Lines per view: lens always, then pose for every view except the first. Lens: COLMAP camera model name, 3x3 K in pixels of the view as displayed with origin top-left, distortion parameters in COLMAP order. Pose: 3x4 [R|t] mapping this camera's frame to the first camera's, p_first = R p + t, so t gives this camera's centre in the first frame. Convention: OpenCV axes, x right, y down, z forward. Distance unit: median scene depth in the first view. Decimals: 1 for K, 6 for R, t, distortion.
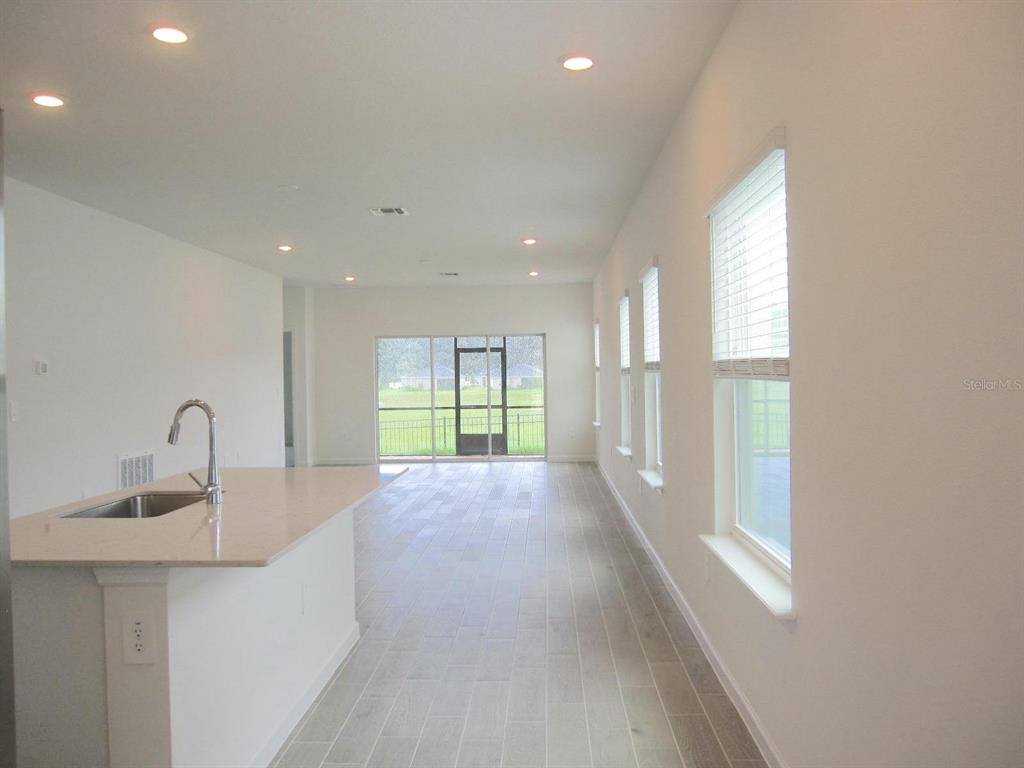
lens RADIAL K [[854.6, 0, 514.6], [0, 854.6, 378.4], [0, 0, 1]] dist [-0.075044, 0.049478]
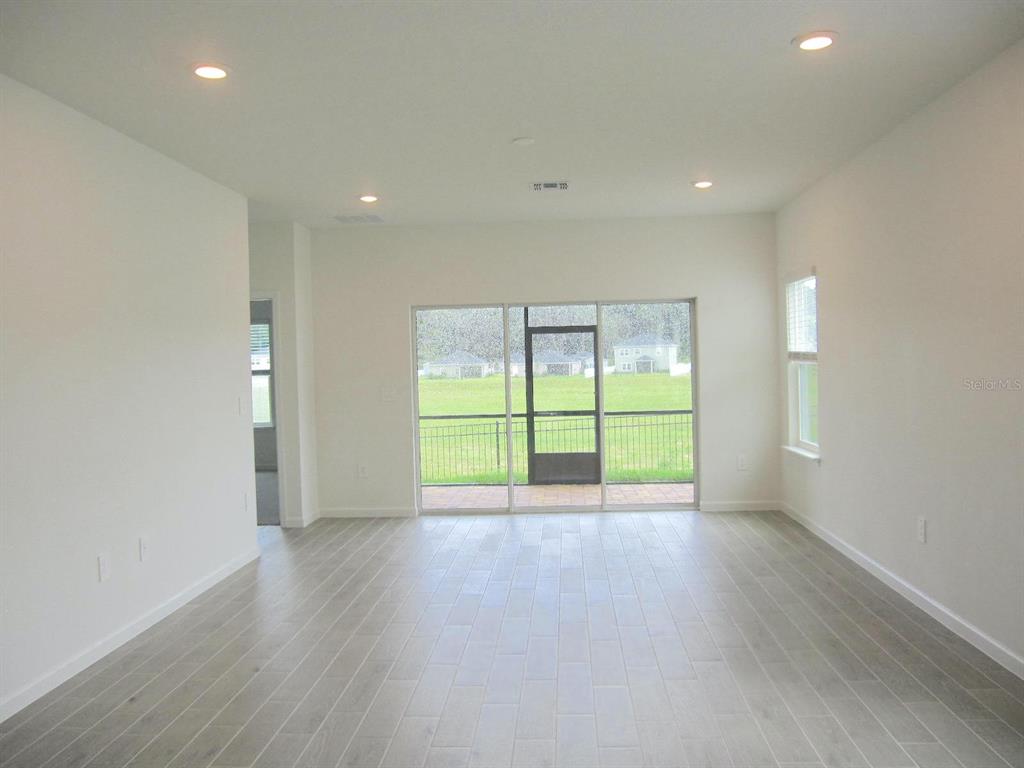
lens RADIAL K [[854.6, 0, 513.0], [0, 854.6, 384.0], [0, 0, 1]] dist [-0.075044, 0.049478]
pose [[0.999607, -0.009139, -0.026511, -0.102302], [0.009740, 0.999697, 0.022628, -0.009356], [0.026297, -0.022878, 0.999392, 0.530189]]
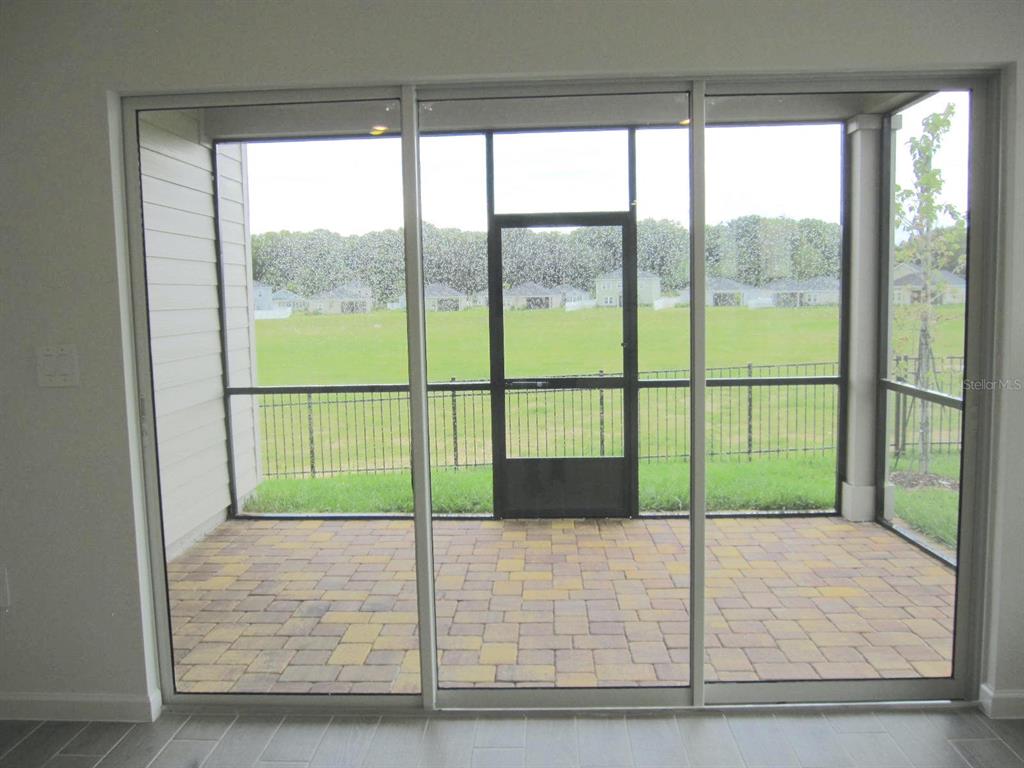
lens RADIAL K [[854.6, 0, 511.8], [0, 854.6, 382.7], [0, 0, 1]] dist [-0.075044, 0.049478]
pose [[0.999980, -0.004655, -0.004208, -0.097681], [0.005048, 0.995099, 0.098751, -0.002292], [0.003728, -0.098770, 0.995103, 1.072418]]
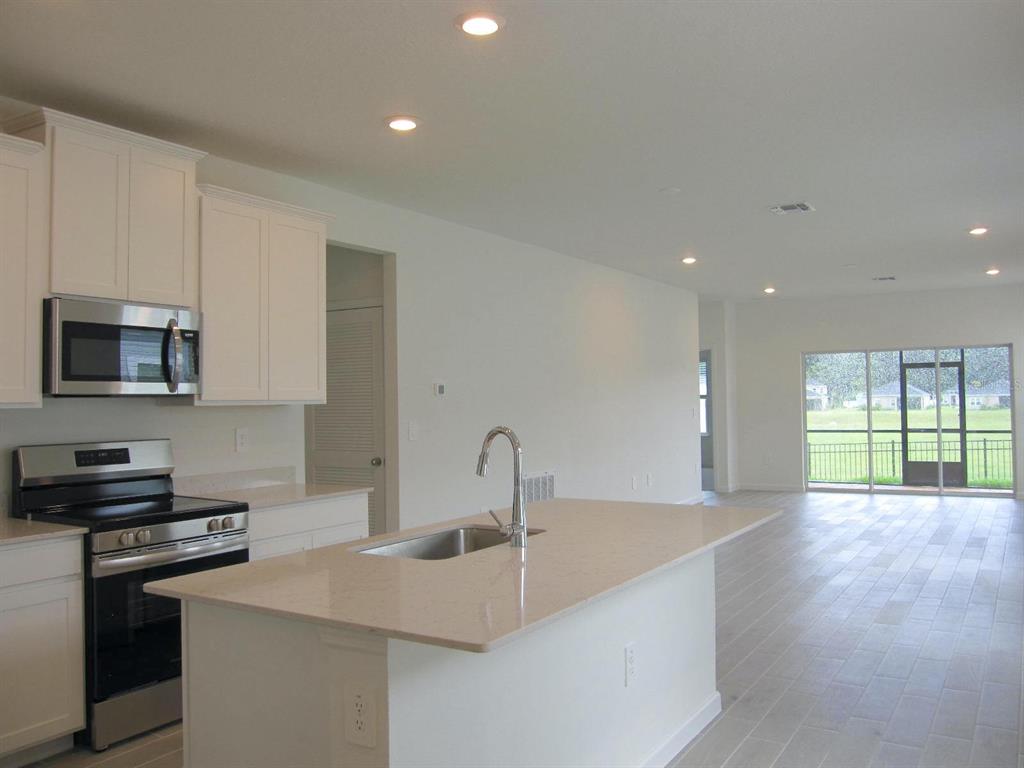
lens RADIAL K [[854.6, 0, 511.1], [0, 854.6, 376.7], [0, 0, 1]] dist [-0.075044, 0.049478]
pose [[0.867042, -0.012264, -0.498084, 0.024637], [0.000527, 0.999719, -0.023697, -0.001972], [0.498235, 0.020284, 0.866805, 0.075407]]
